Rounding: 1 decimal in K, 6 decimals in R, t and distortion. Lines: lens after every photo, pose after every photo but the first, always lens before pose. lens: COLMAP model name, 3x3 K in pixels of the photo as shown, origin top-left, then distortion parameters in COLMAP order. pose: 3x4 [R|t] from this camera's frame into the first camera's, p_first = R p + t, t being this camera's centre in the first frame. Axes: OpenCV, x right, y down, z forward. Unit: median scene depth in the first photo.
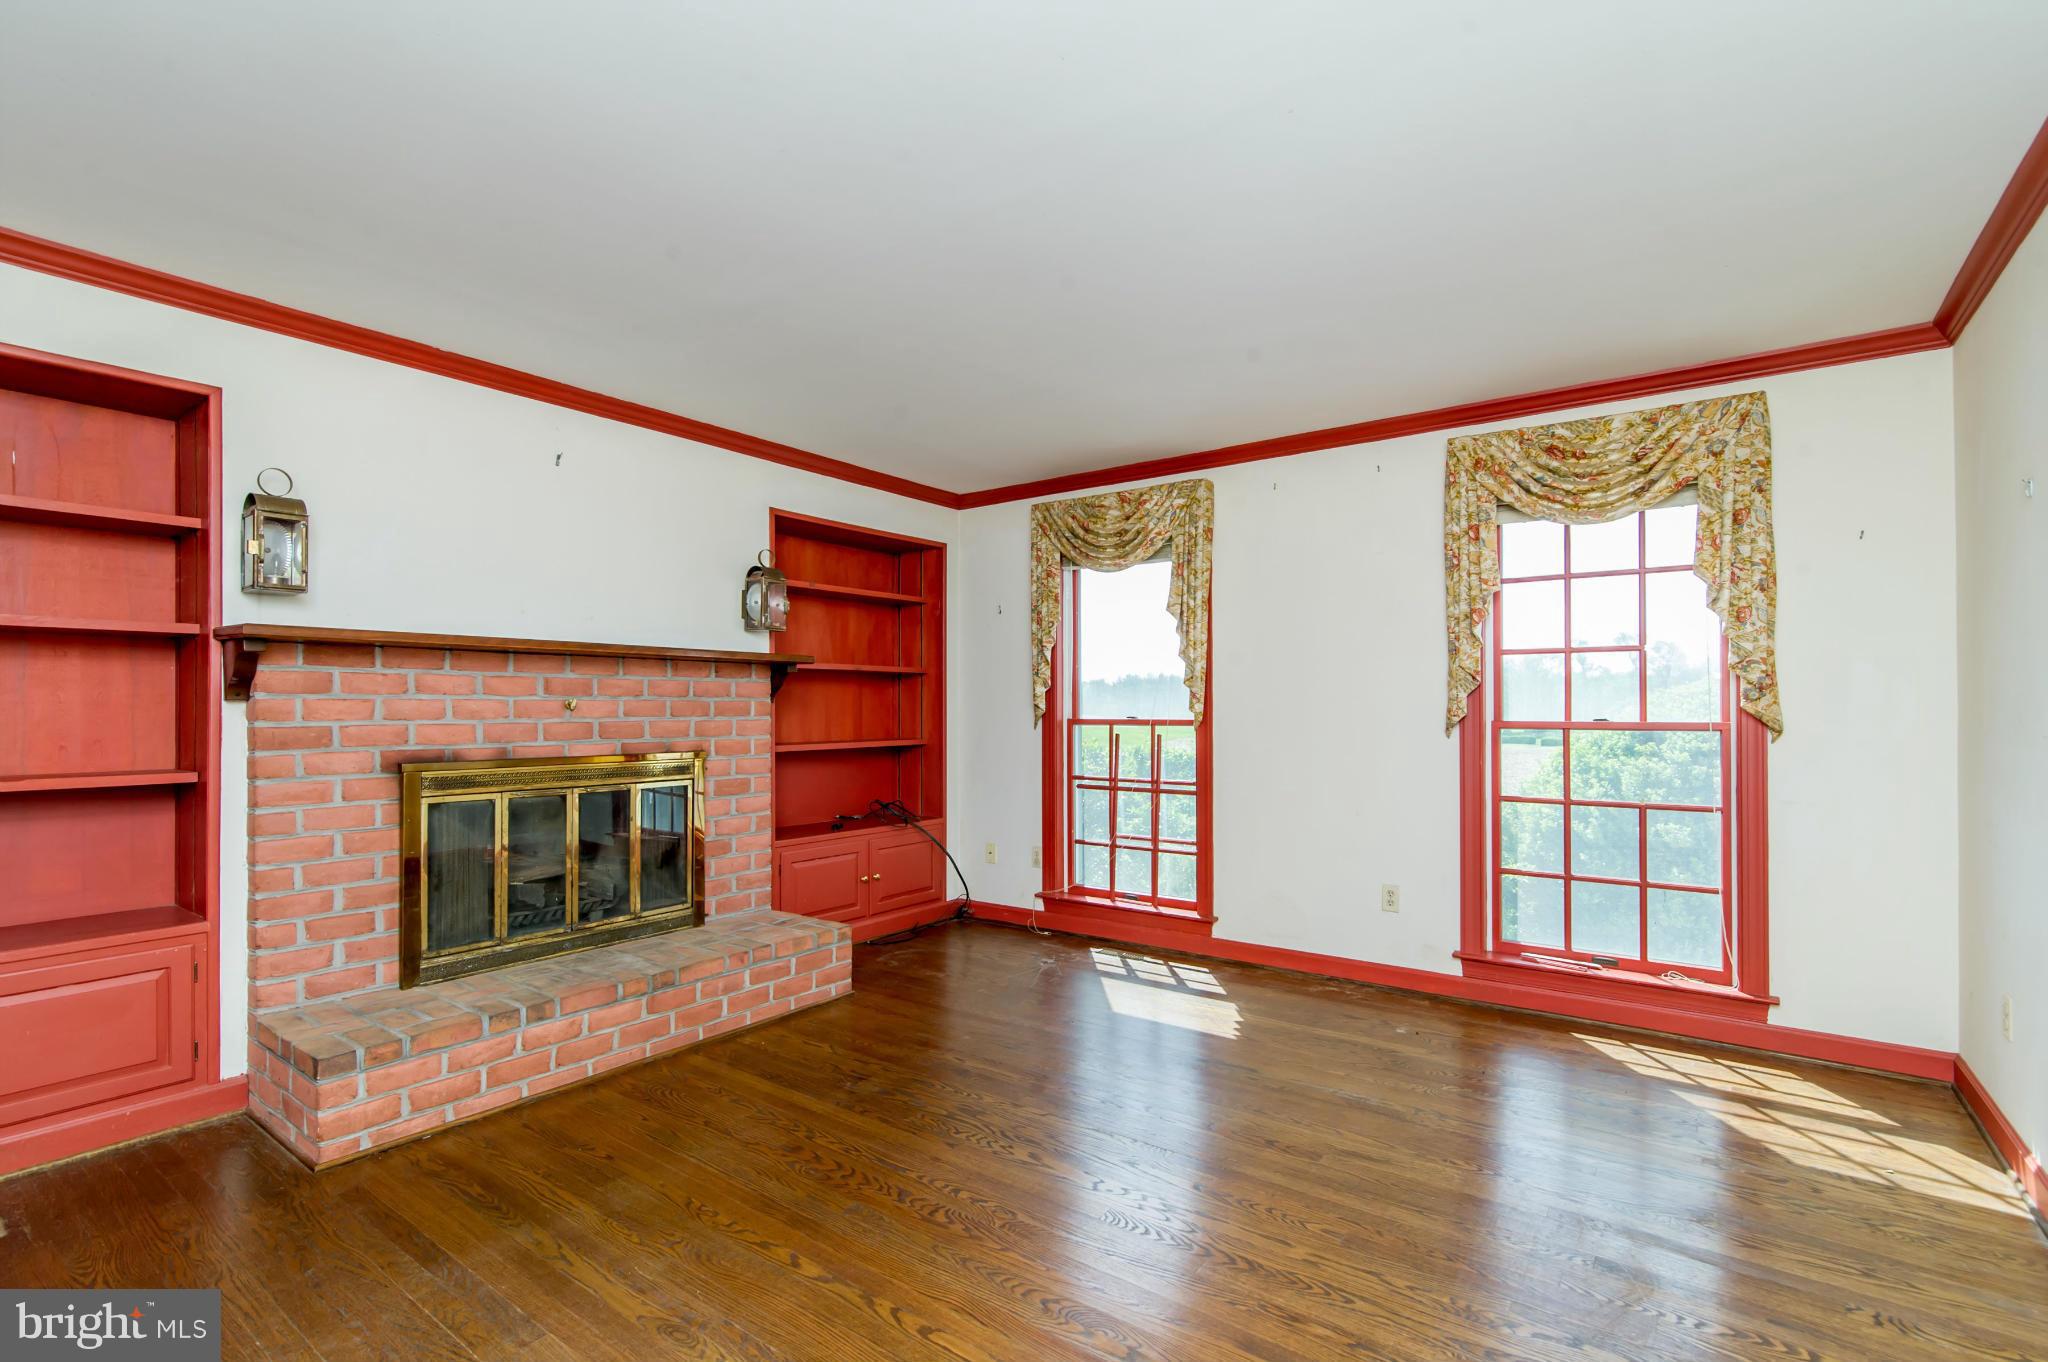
lens RADIAL K [[955.6, 0, 1015.4], [0, 955.6, 680.6], [0, 0, 1]] dist [-0.001792, -0.000061]
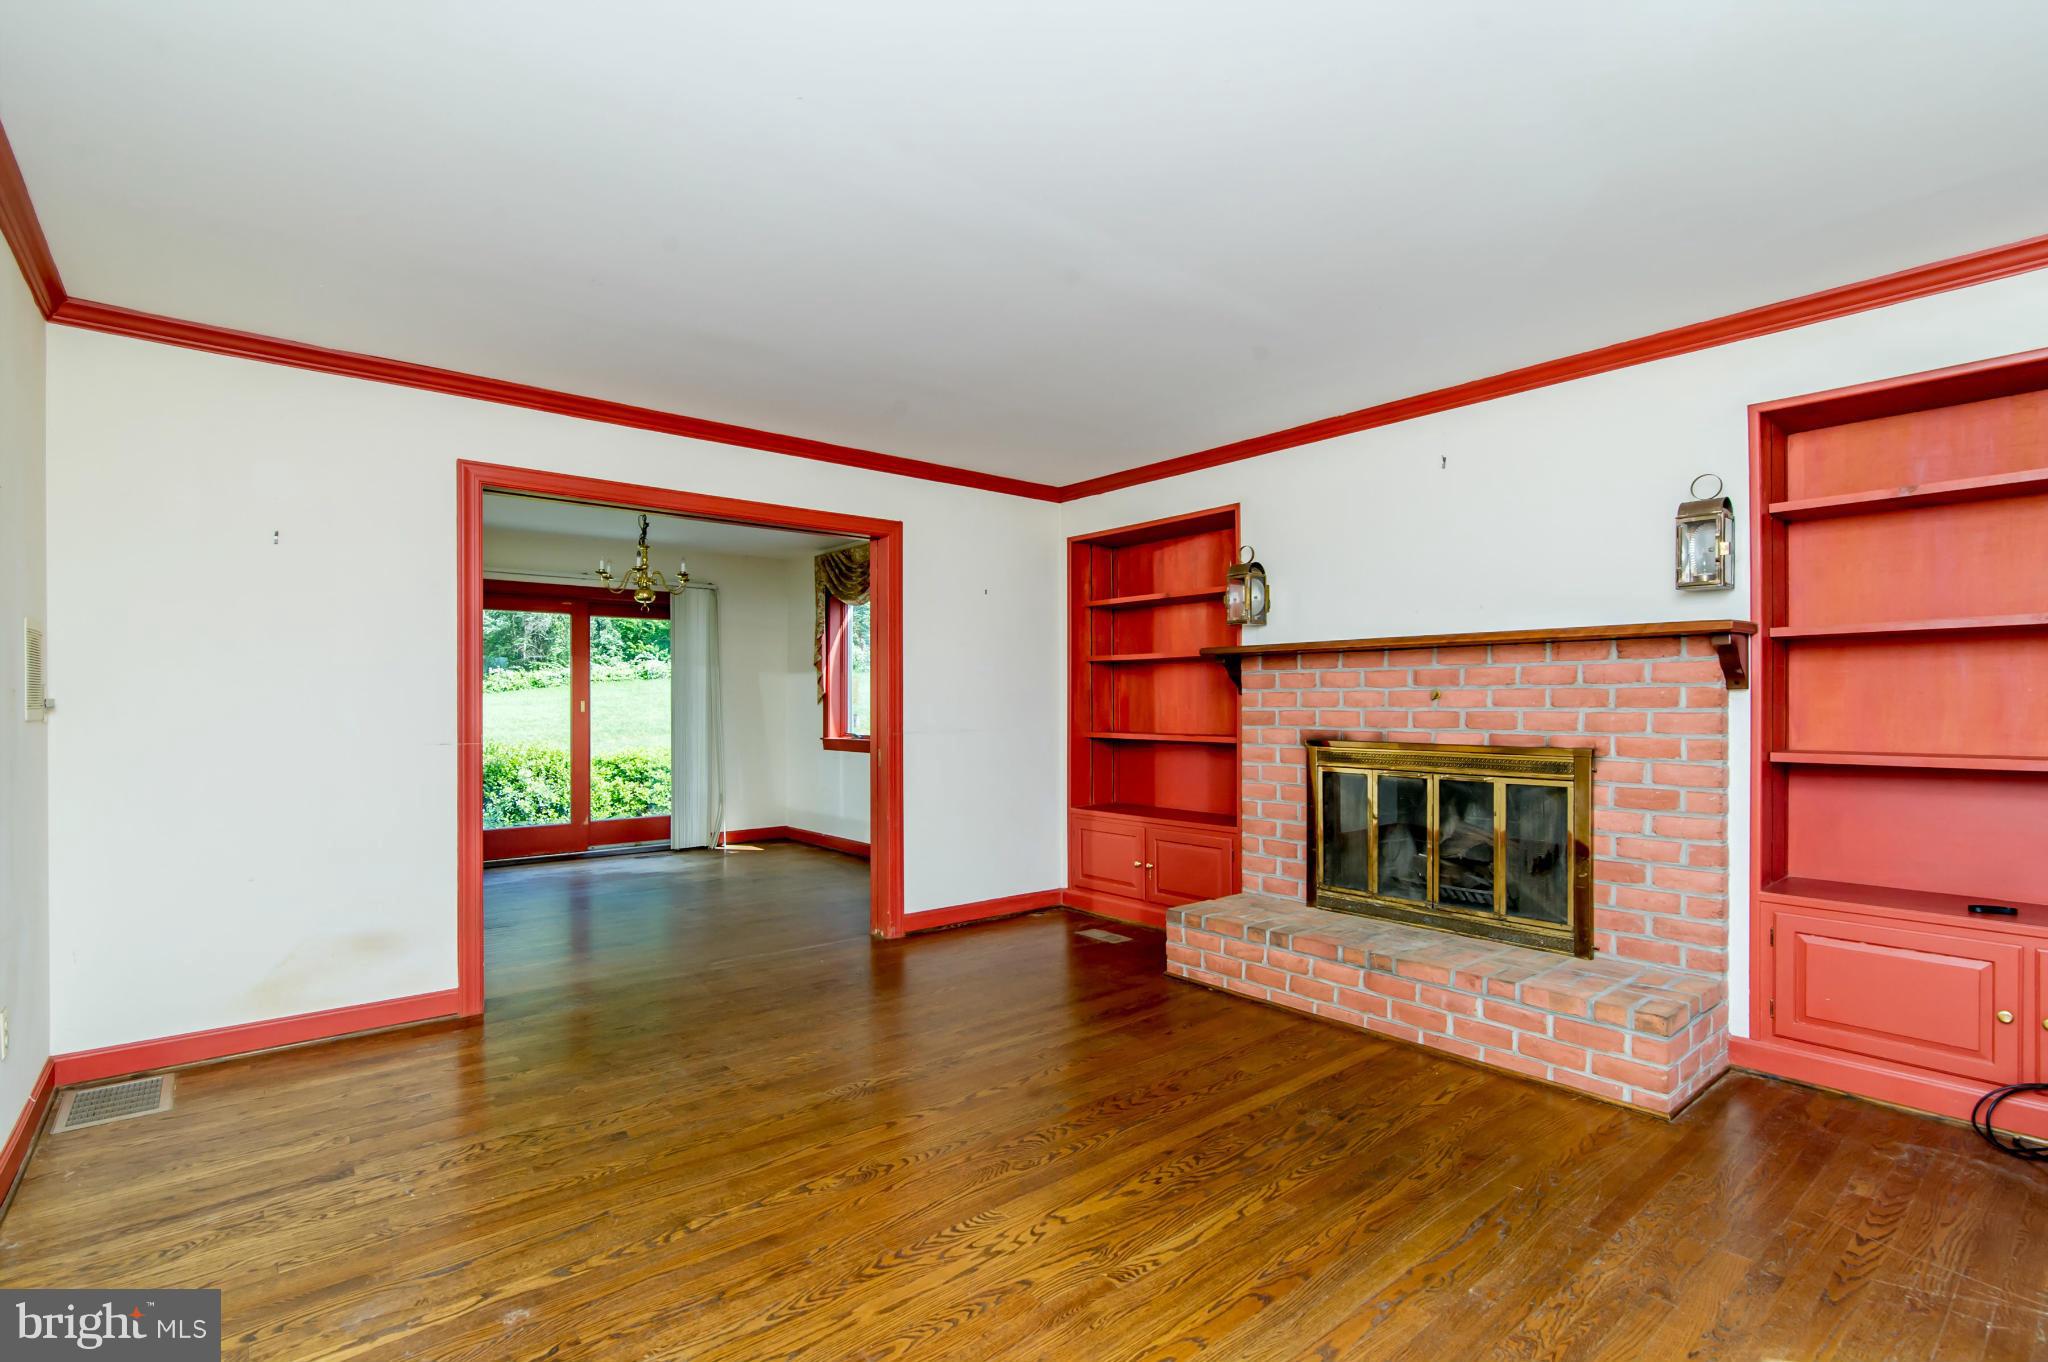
lens RADIAL K [[955.6, 0, 1022.7], [0, 955.6, 692.7], [0, 0, 1]] dist [-0.001792, -0.000061]
pose [[-0.241306, -0.007106, -0.970423, 0.695526], [0.030517, 0.999423, -0.014907, 0.026386], [0.969969, -0.033211, -0.240950, 0.851477]]
